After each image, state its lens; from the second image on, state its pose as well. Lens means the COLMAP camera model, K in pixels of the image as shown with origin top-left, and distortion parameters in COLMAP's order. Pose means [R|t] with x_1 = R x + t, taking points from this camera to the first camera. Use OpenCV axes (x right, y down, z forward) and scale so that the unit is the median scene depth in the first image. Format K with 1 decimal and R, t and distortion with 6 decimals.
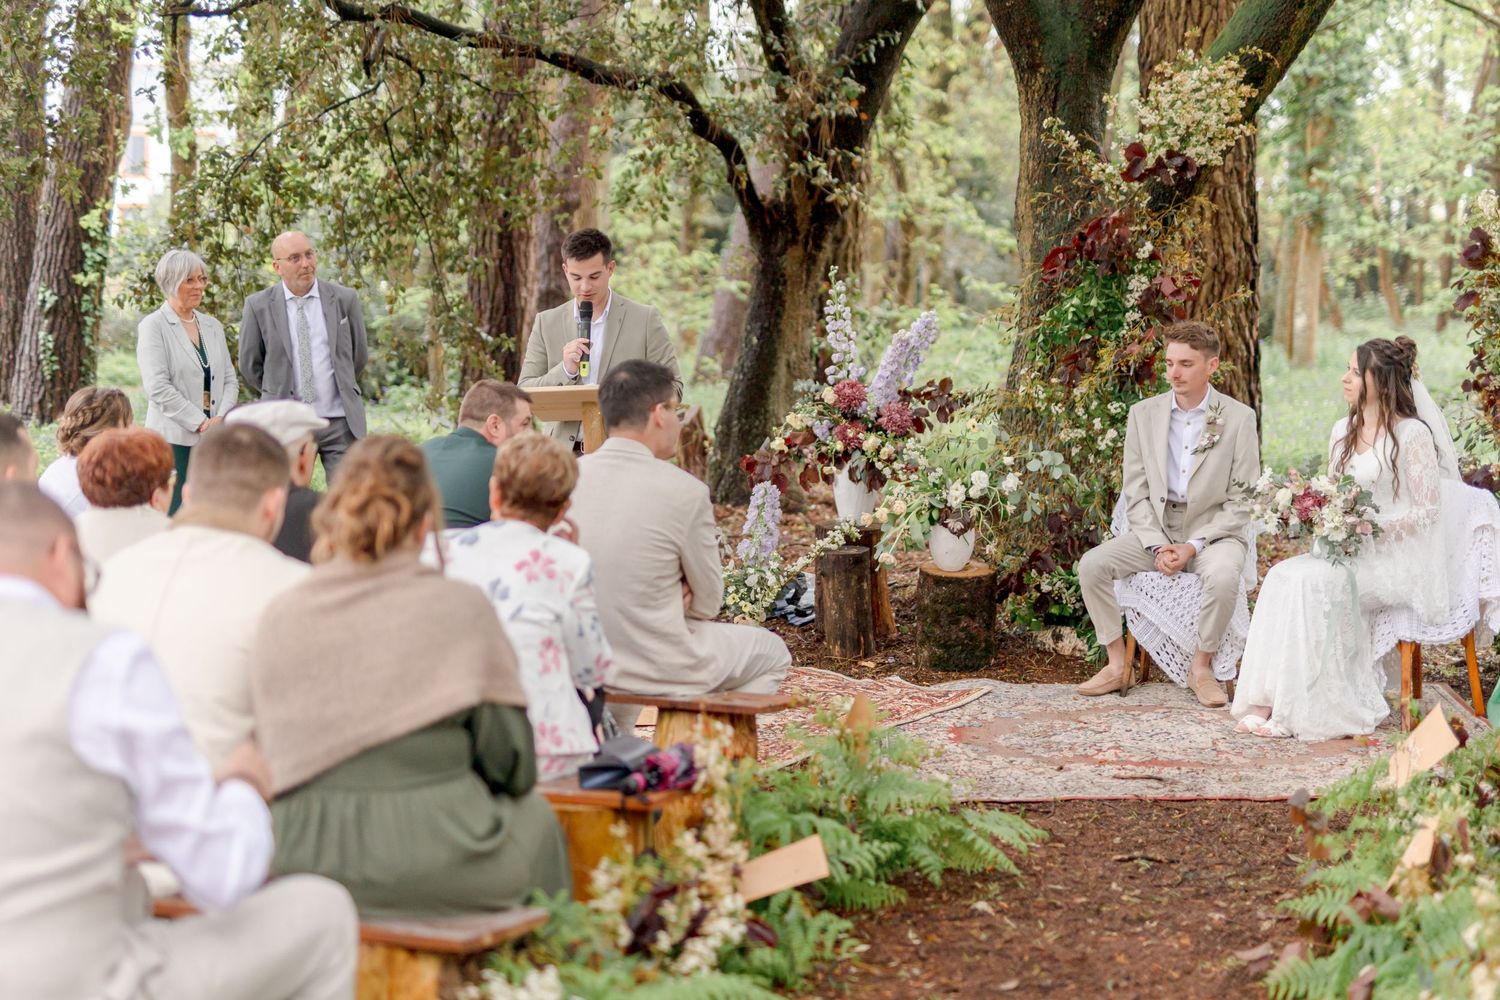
lens RADIAL K [[2225.7, 0, 750.7], [0, 2225.7, 488.2], [0, 0, 1]] dist [0.010803, 0.000000]
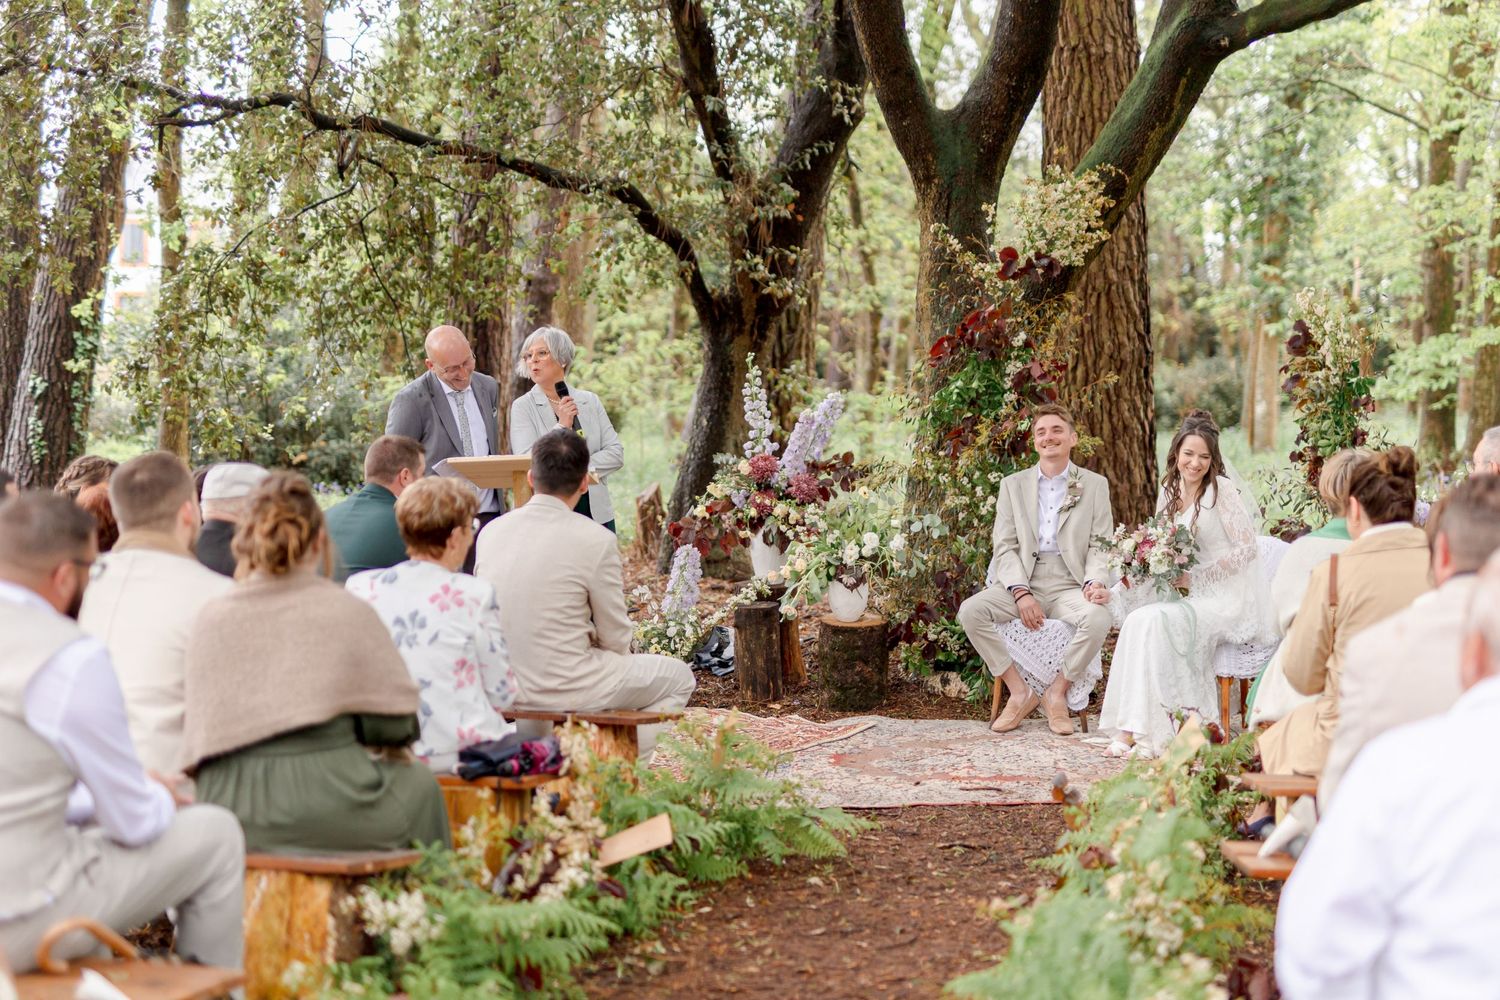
lens RADIAL K [[2225.7, 0, 879.7], [0, 2225.7, 408.4], [0, 0, 1]] dist [0.010803, 0.000000]
pose [[0.998448, -0.000411, 0.055695, 0.039717], [0.004637, 0.997116, -0.075756, 0.013648], [-0.055503, 0.075897, 0.995570, -0.120282]]
